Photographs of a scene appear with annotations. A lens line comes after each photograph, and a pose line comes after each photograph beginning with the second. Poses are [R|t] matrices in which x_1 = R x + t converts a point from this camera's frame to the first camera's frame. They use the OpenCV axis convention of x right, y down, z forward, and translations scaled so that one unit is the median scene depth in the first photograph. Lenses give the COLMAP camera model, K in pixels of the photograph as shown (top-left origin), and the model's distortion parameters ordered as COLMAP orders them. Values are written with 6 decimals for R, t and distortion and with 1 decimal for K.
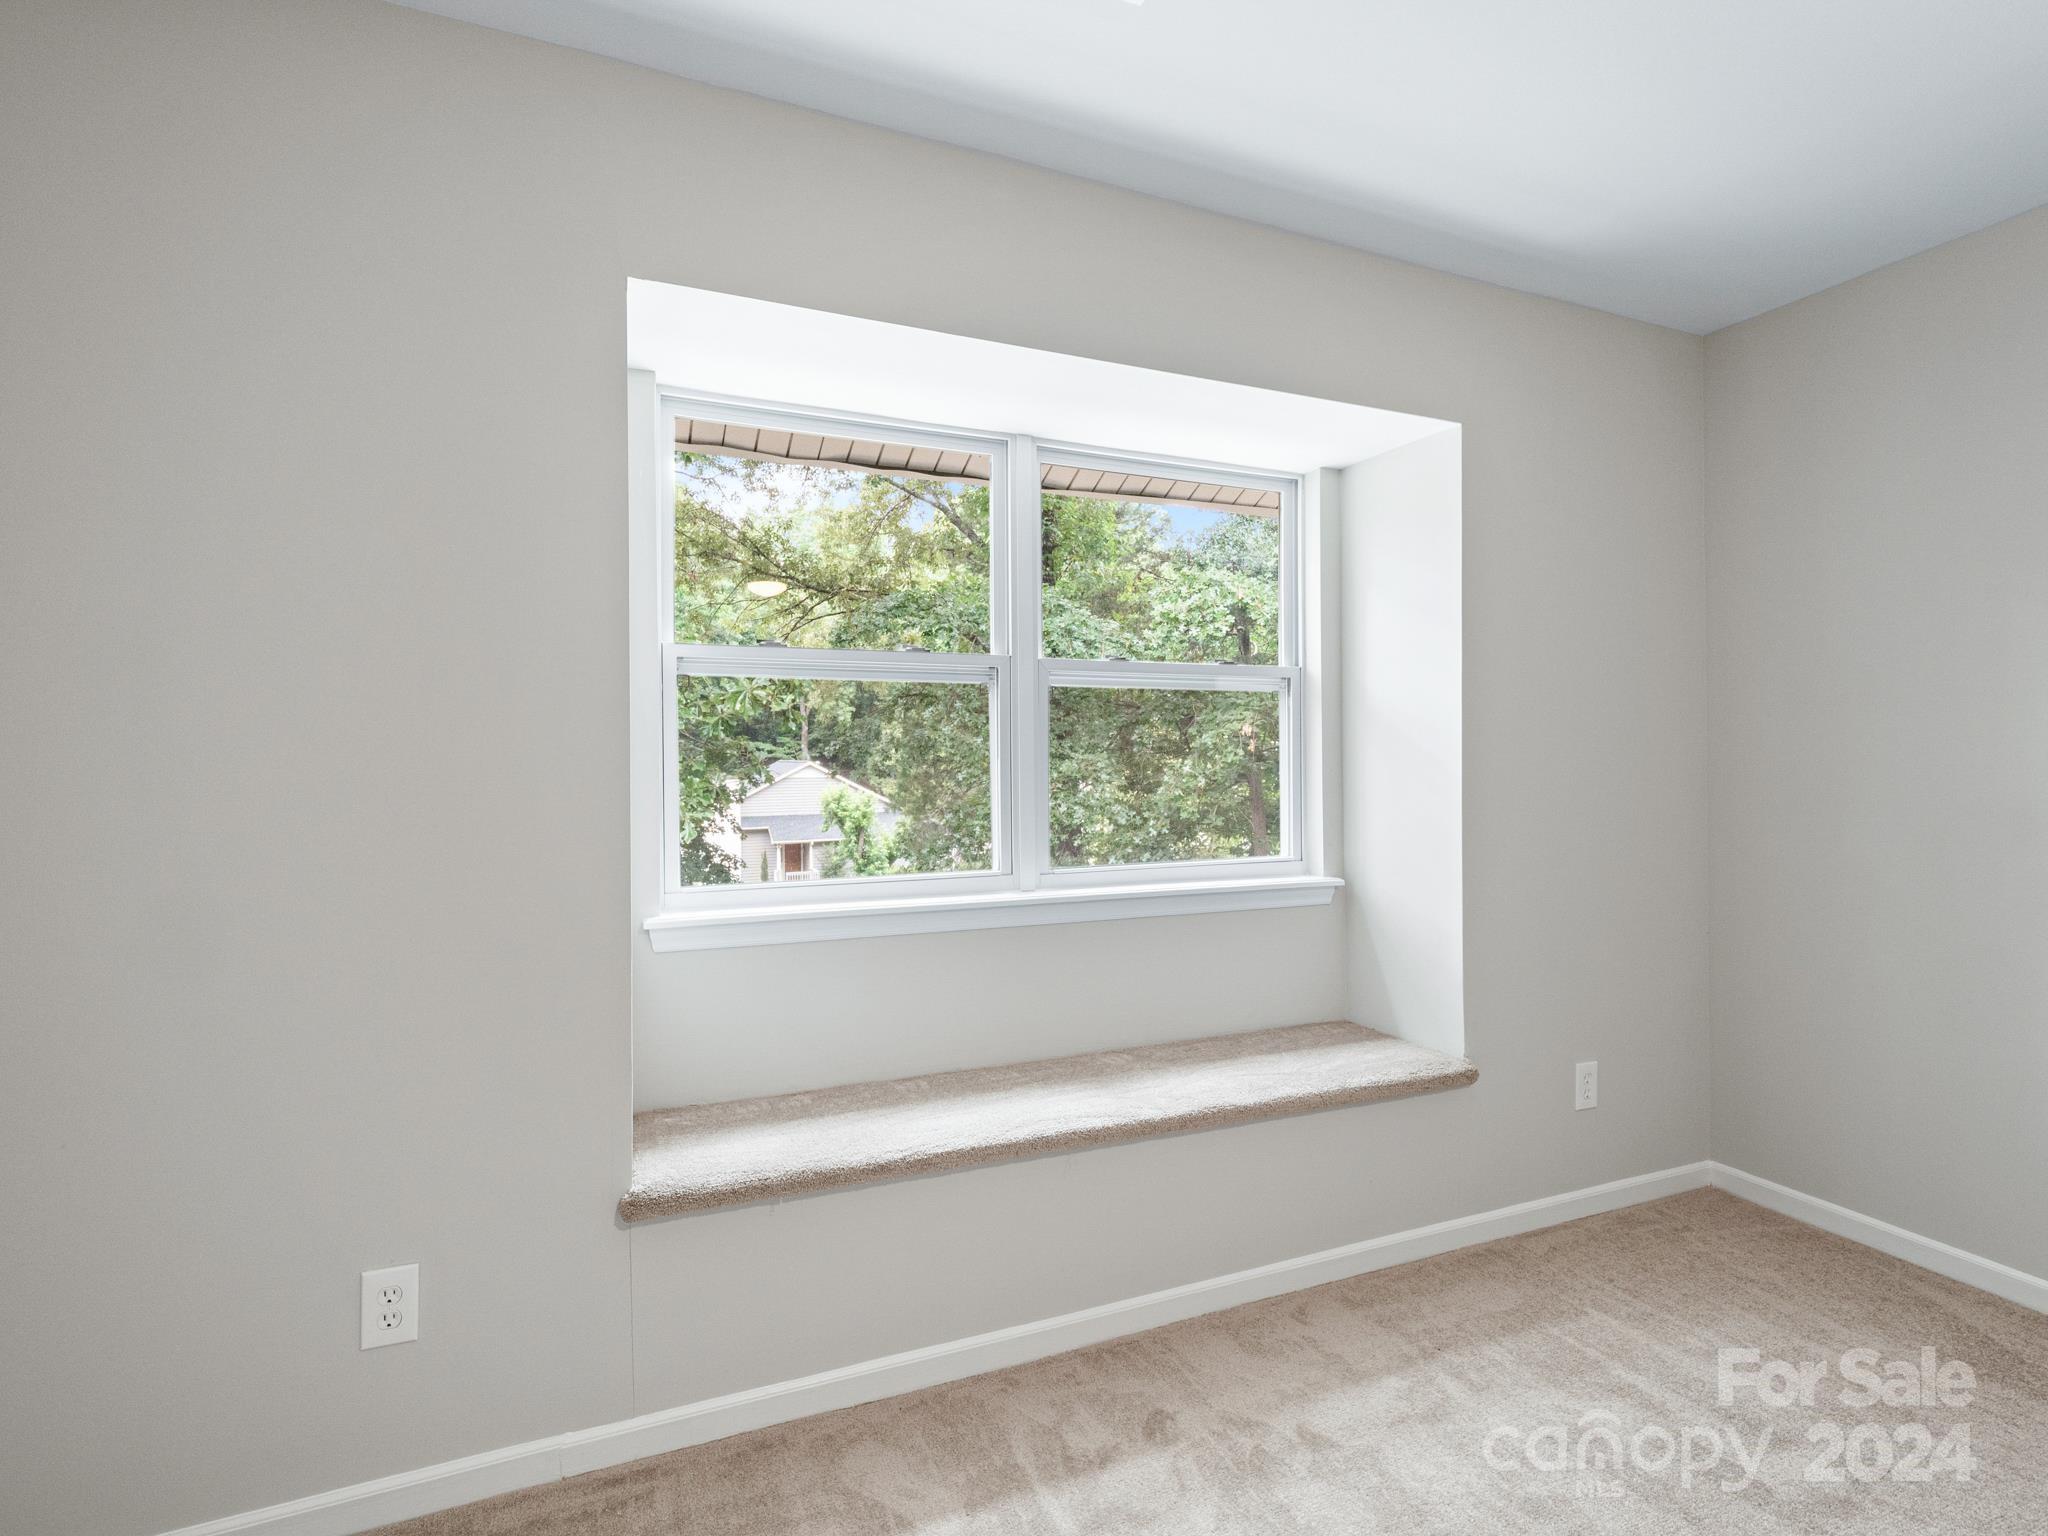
lens RADIAL K [[1007.2, 0, 1017.9], [0, 1007.2, 759.3], [0, 0, 1]] dist [0.002612, 0.001448]
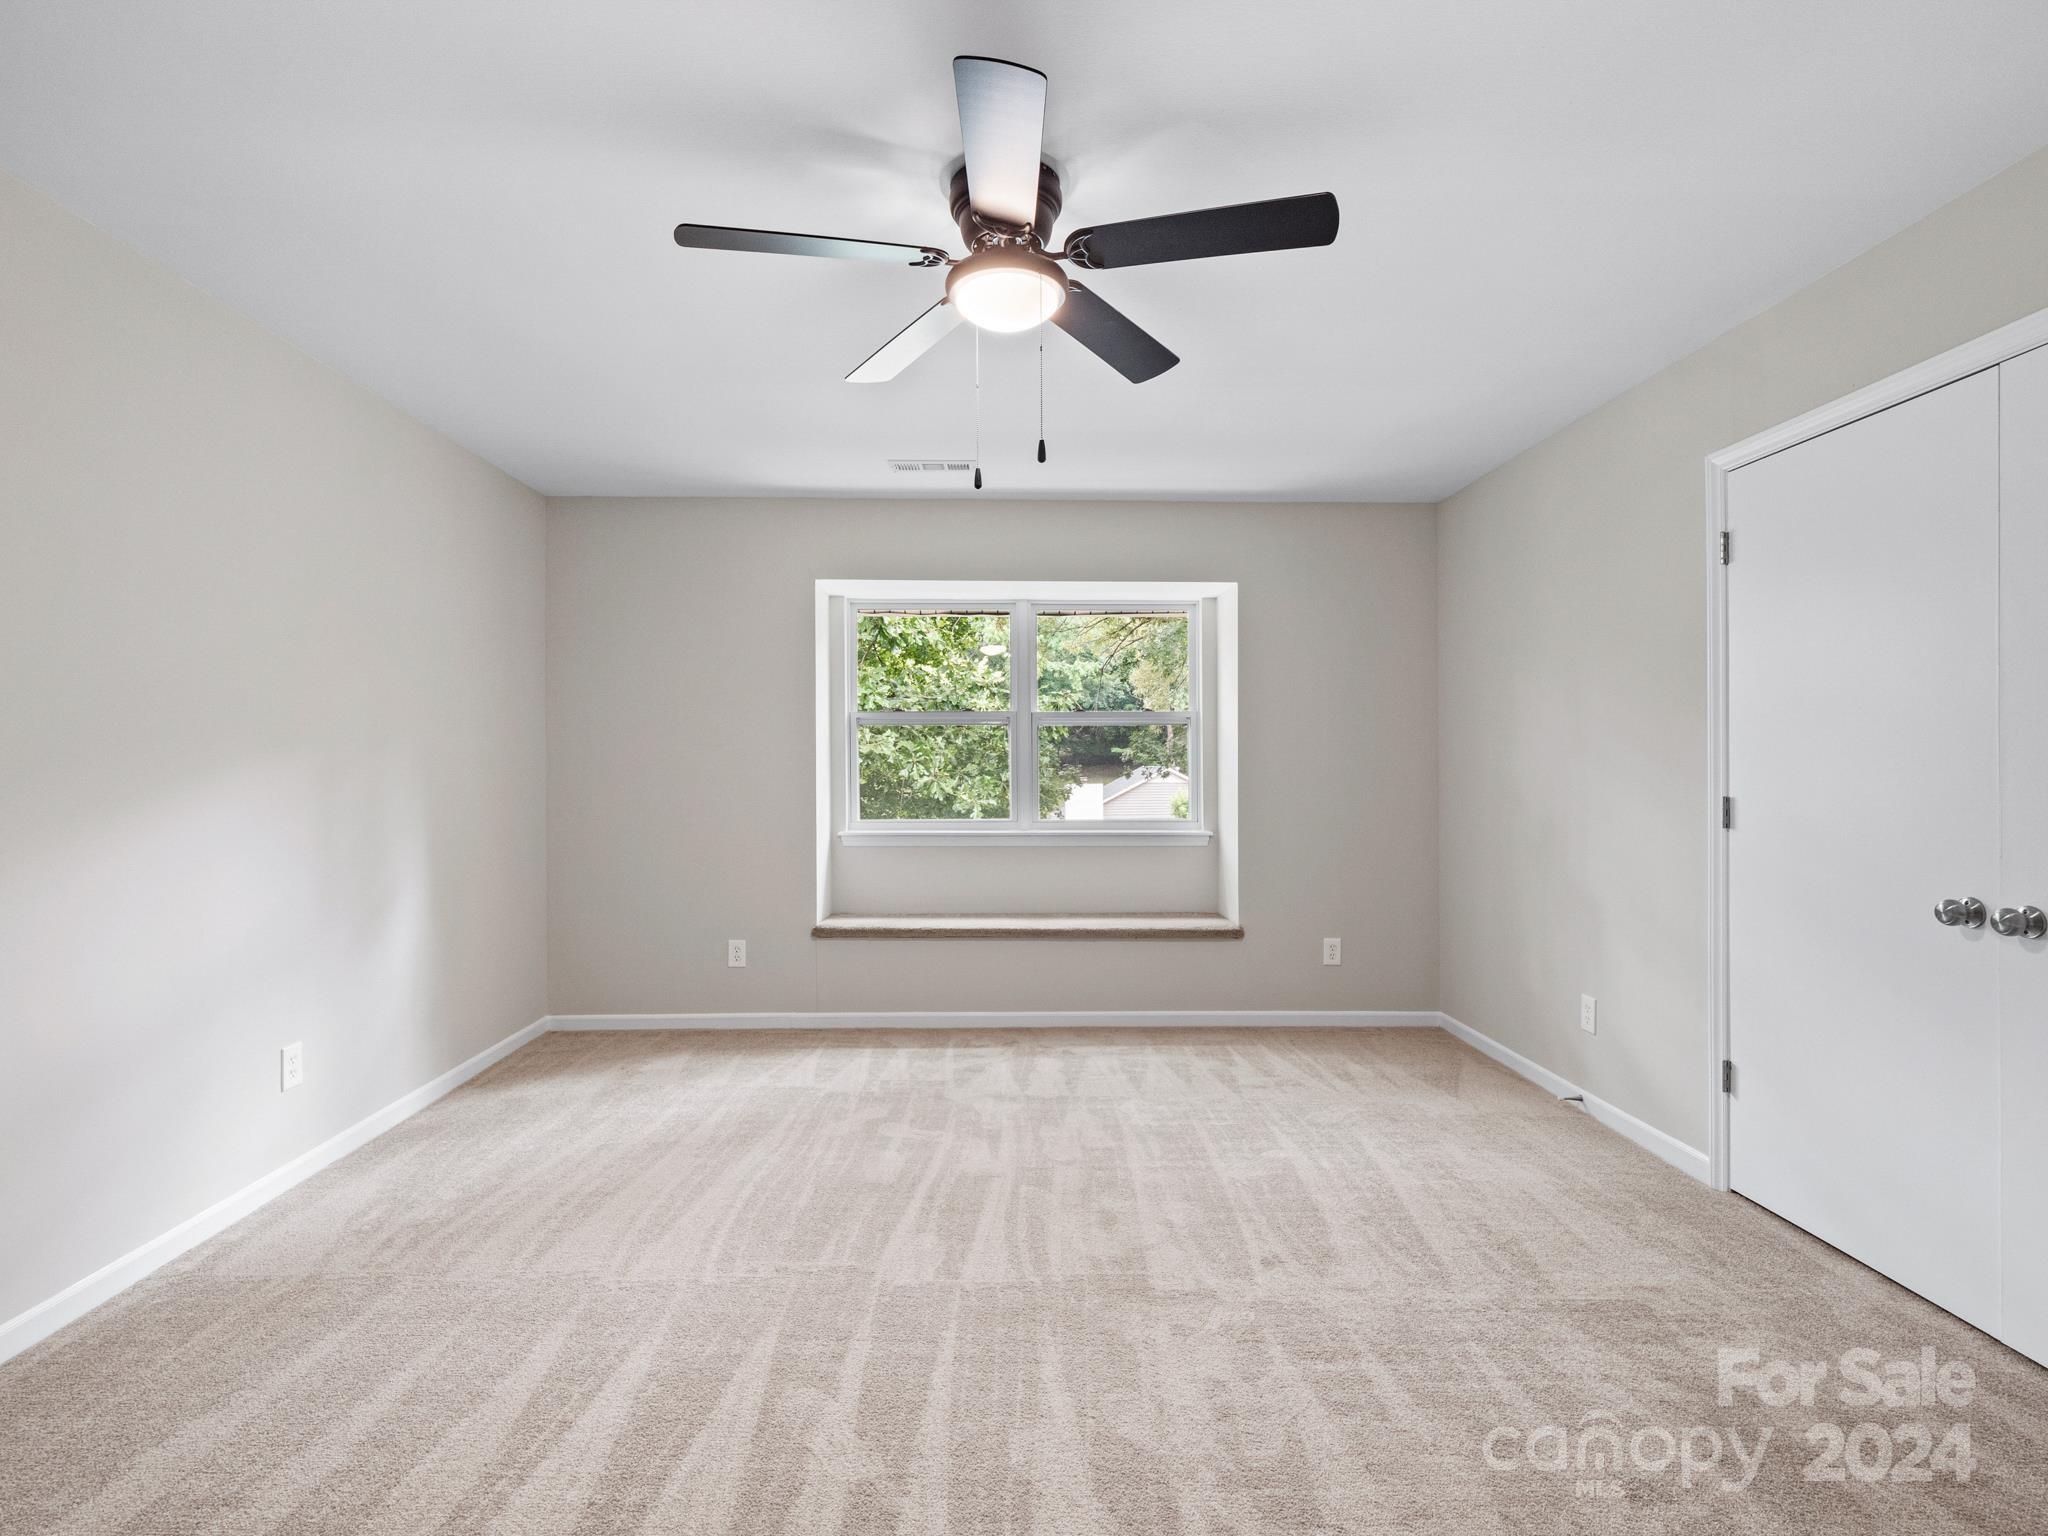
lens RADIAL K [[1007.2, 0, 1017.9], [0, 1007.2, 759.3], [0, 0, 1]] dist [0.002612, 0.001448]
pose [[0.932382, 0.005656, -0.361431, 0.857594], [-0.007622, 0.999963, -0.004017, 0.003572], [0.361395, 0.006500, 0.932390, -1.024861]]
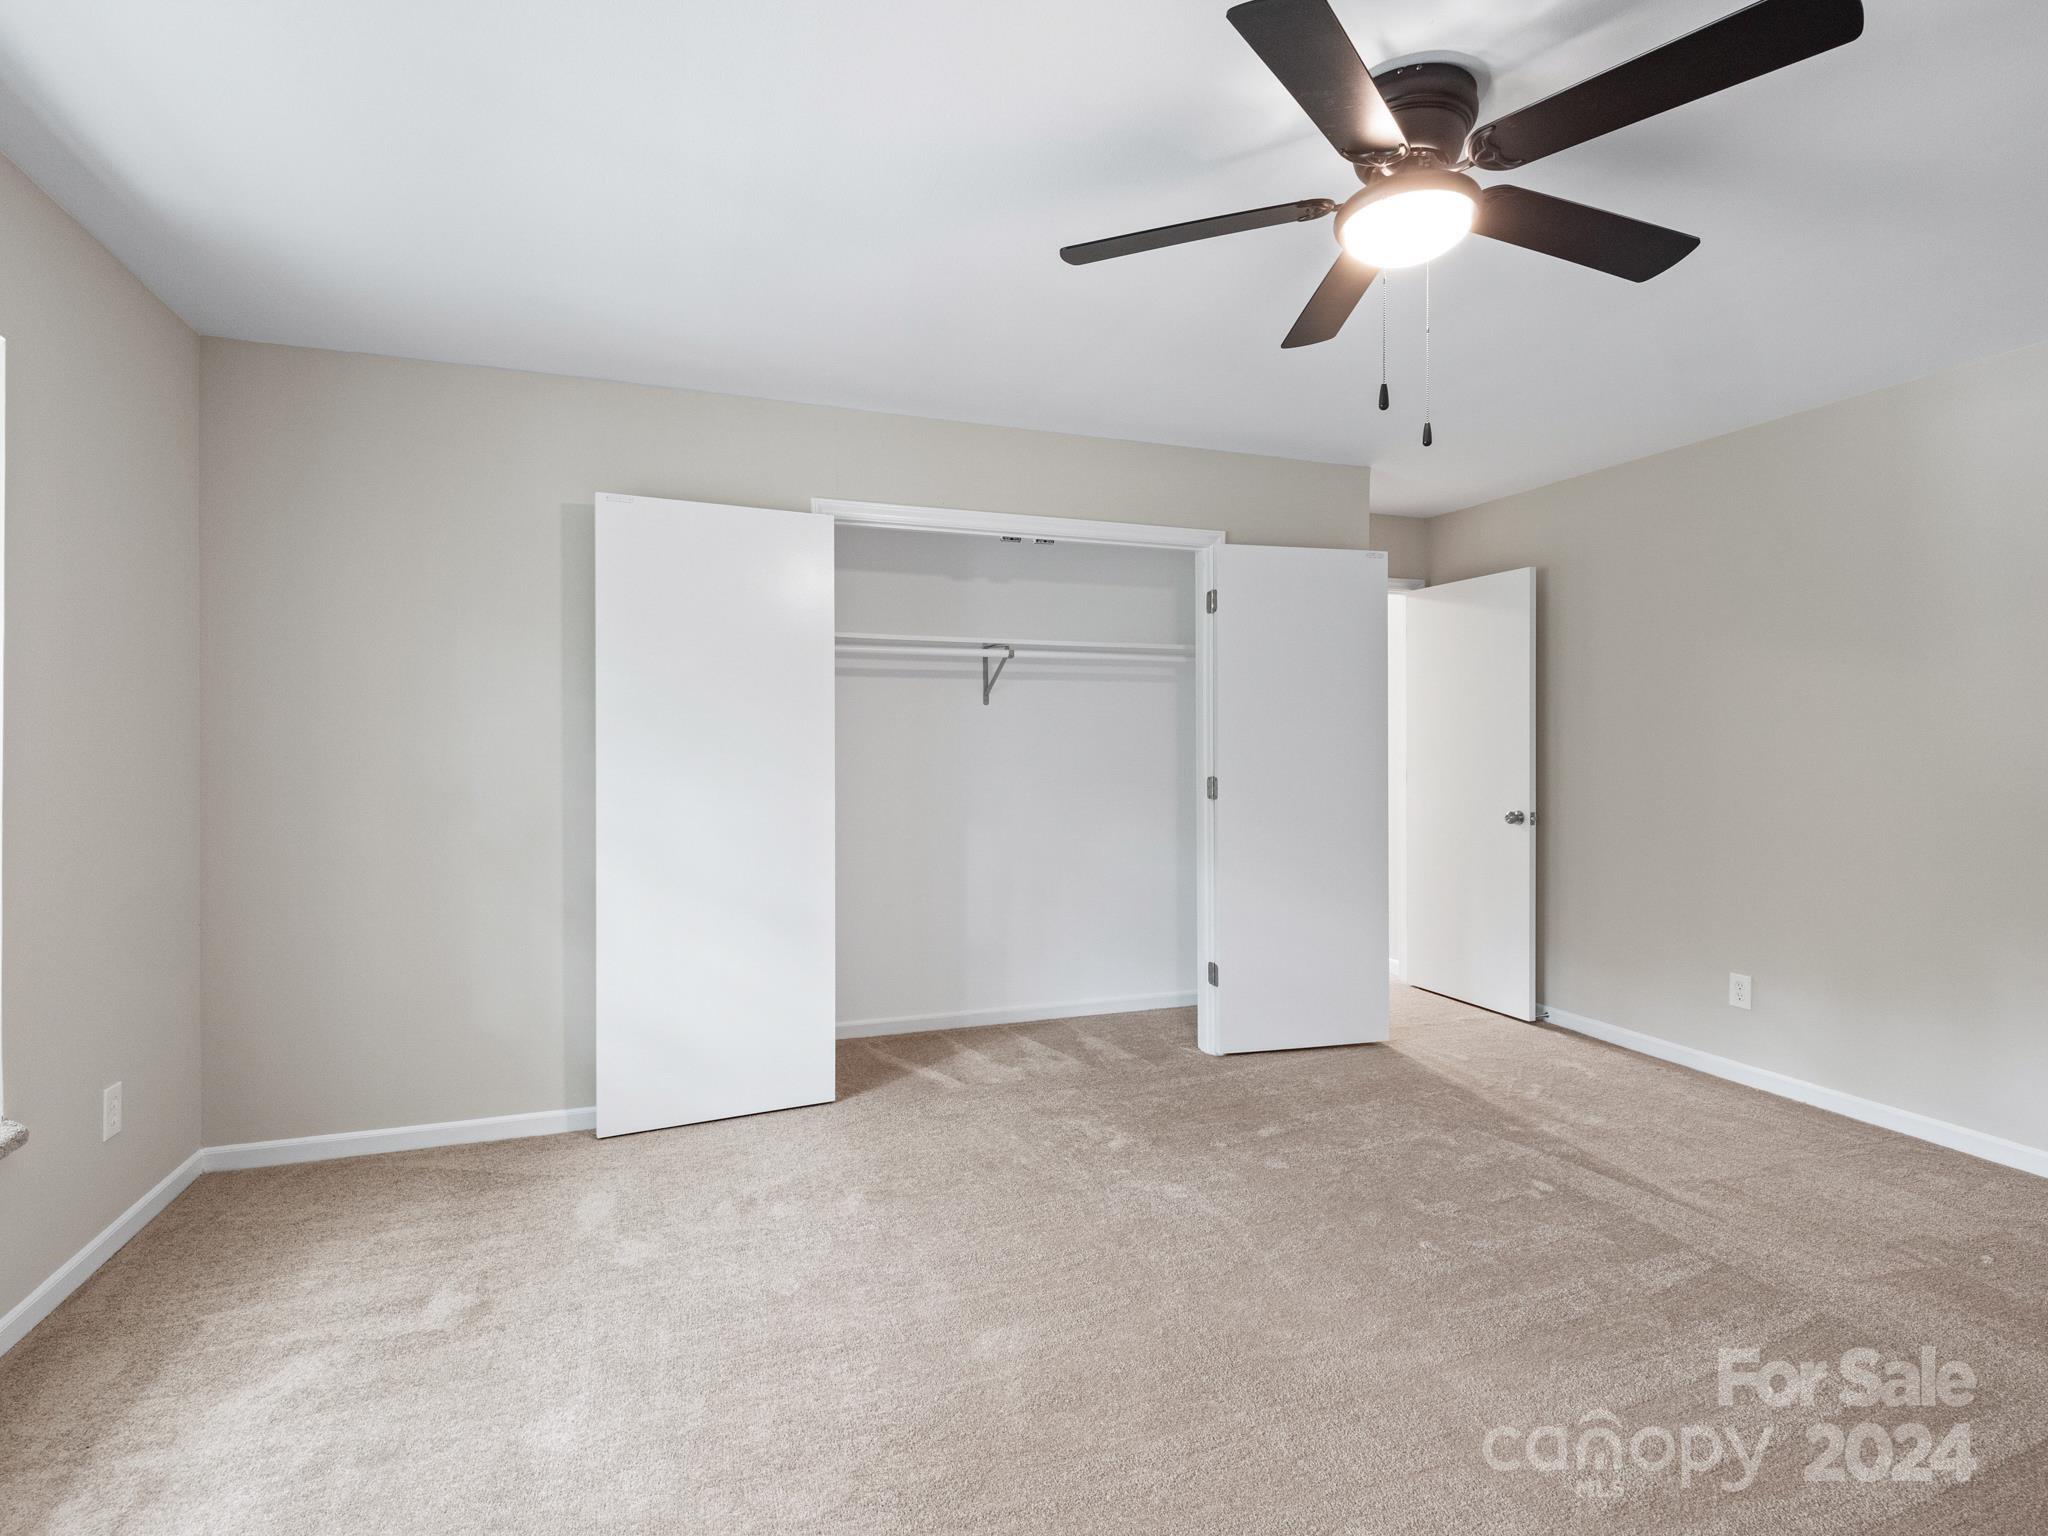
lens RADIAL K [[1007.2, 0, 1017.9], [0, 1007.2, 759.3], [0, 0, 1]] dist [0.002612, 0.001448]
pose [[0.057836, -0.003638, 0.998319, -0.373287], [-0.003375, 0.999987, 0.003840, -0.001661], [-0.998320, -0.003591, 0.057823, 0.161979]]
